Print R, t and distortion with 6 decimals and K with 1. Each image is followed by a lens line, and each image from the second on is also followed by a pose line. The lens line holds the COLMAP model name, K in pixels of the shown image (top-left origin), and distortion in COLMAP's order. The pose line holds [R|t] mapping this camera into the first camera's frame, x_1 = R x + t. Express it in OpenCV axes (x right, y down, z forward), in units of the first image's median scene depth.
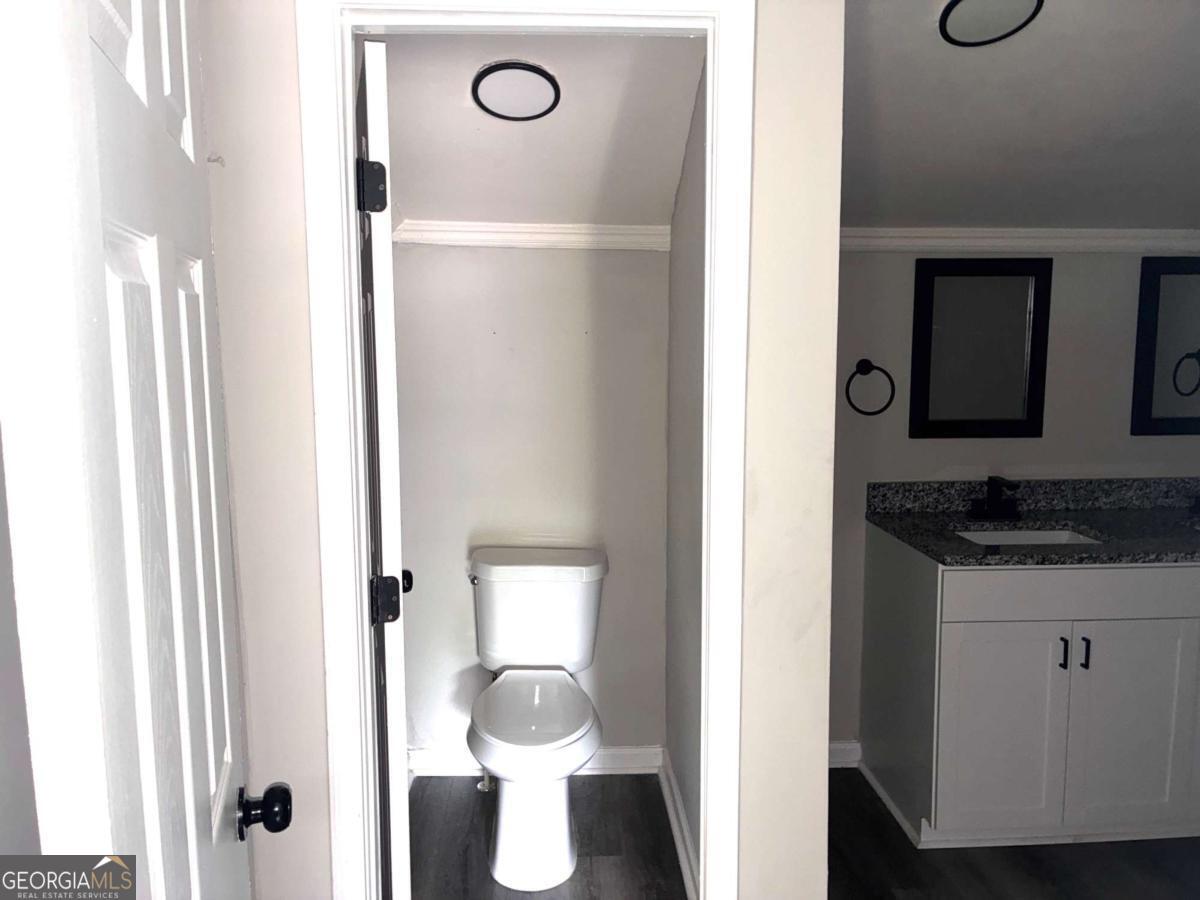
lens RADIAL K [[924.7, 0, 599.5], [0, 924.7, 442.1], [0, 0, 1]] dist [0.039834, -0.011725]
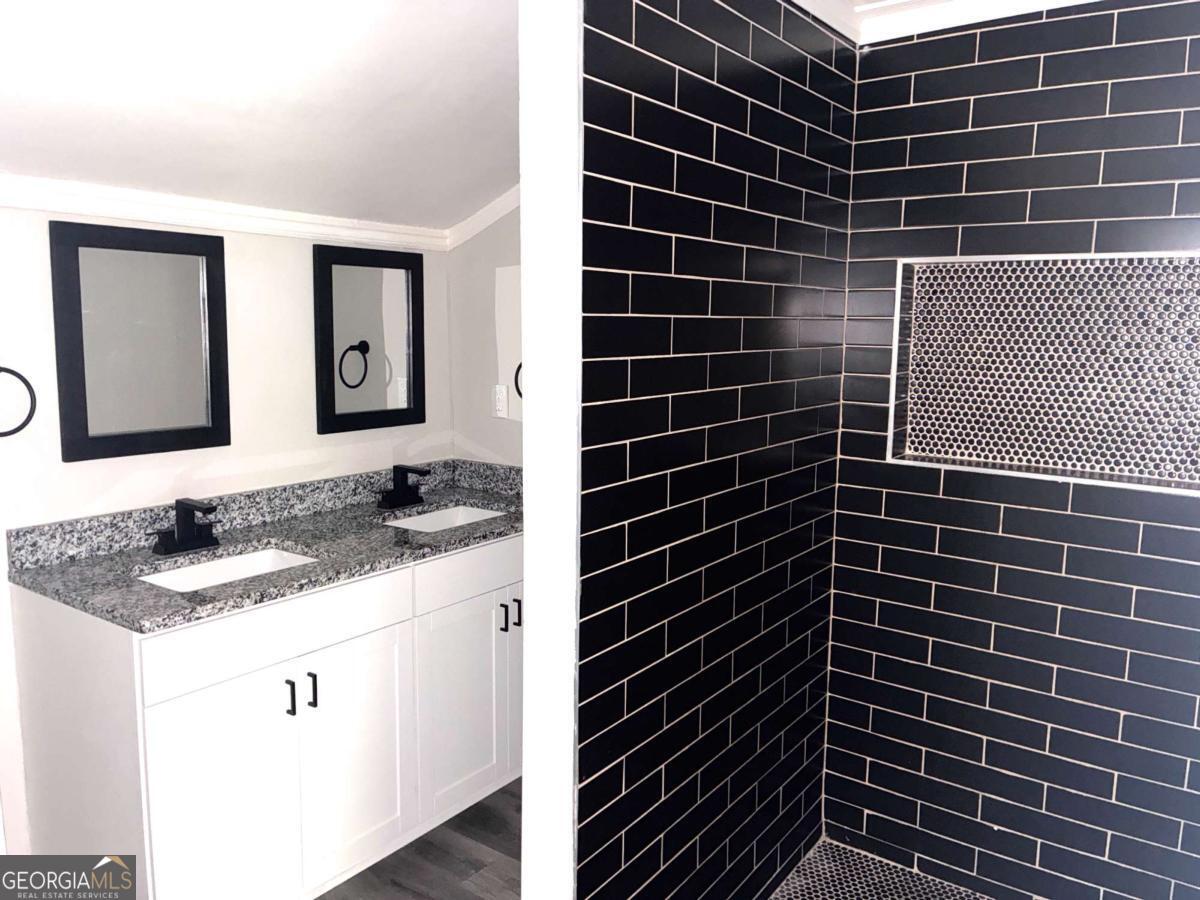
lens RADIAL K [[924.7, 0, 599.5], [0, 924.7, 442.1], [0, 0, 1]] dist [0.039834, -0.011725]
pose [[0.639395, -0.088356, 0.763784, 0.036268], [0.076400, 0.995760, 0.051234, -0.026118], [-0.765073, 0.025595, 0.643435, 0.186740]]
